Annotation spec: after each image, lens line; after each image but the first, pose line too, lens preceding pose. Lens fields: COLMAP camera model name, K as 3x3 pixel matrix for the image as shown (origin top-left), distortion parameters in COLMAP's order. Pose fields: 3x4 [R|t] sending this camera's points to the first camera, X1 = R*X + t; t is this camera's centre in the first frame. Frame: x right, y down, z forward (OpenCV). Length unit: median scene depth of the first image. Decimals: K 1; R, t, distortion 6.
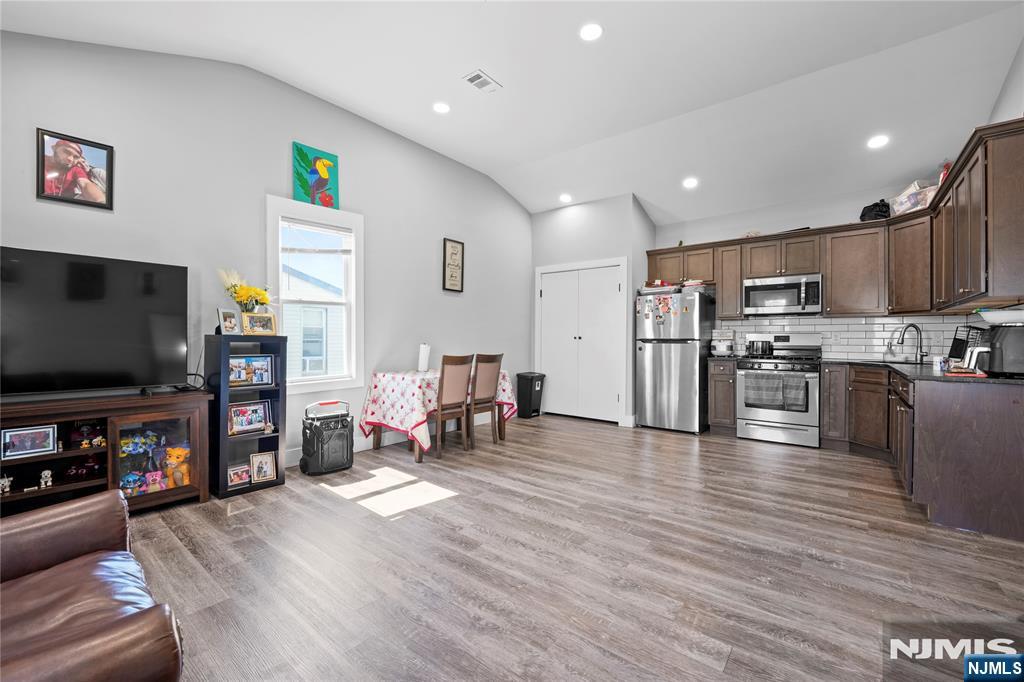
lens RADIAL K [[419.2, 0, 512.0], [0, 419.2, 341.0], [0, 0, 1]] dist [-0.000340, -0.000148]
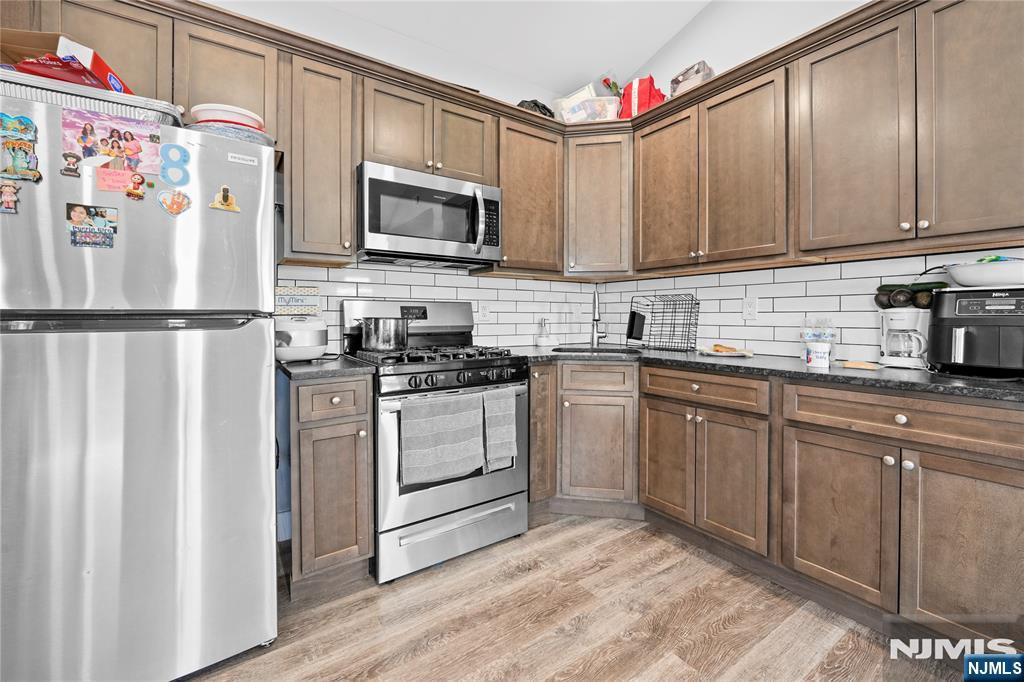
lens RADIAL K [[423.8, 0, 512.3], [0, 423.8, 316.8], [0, 0, 1]] dist [-0.000797, -0.000104]
pose [[0.290278, -0.004183, 0.956933, 0.278465], [0.006083, 0.999978, 0.002526, -0.001731], [-0.956923, 0.005088, 0.290297, 0.982013]]
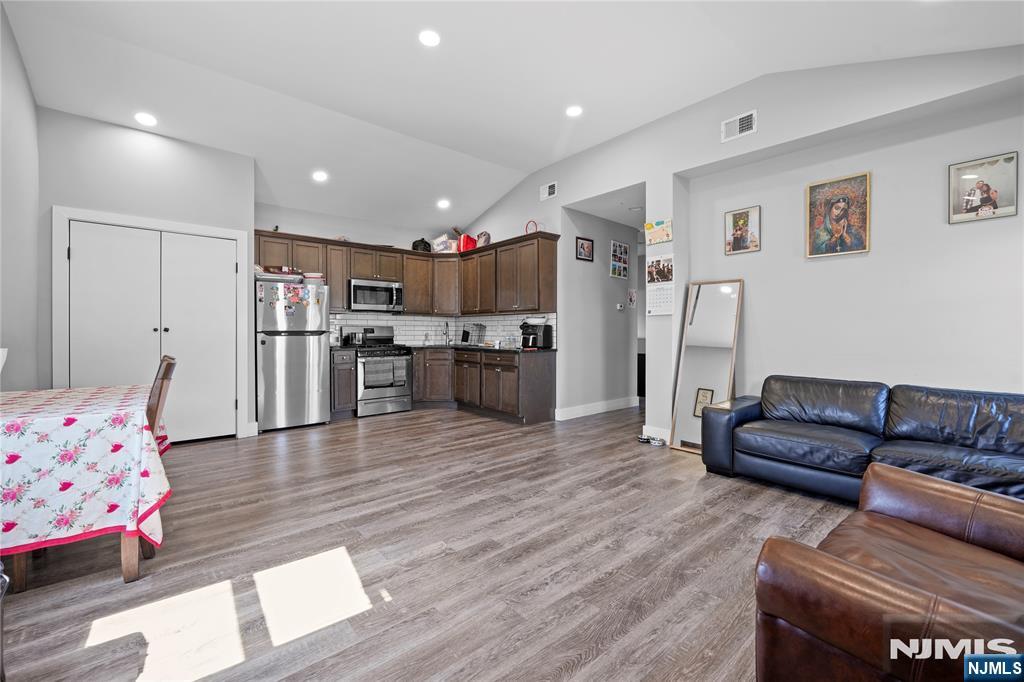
lens RADIAL K [[417.3, 0, 514.8], [0, 417.3, 333.8], [0, 0, 1]] dist [-0.001604, -0.000368]
pose [[0.186257, -0.008505, 0.982464, -0.621801], [0.005436, 0.999956, 0.007625, -0.004542], [-0.982486, 0.003921, 0.186295, 0.461355]]
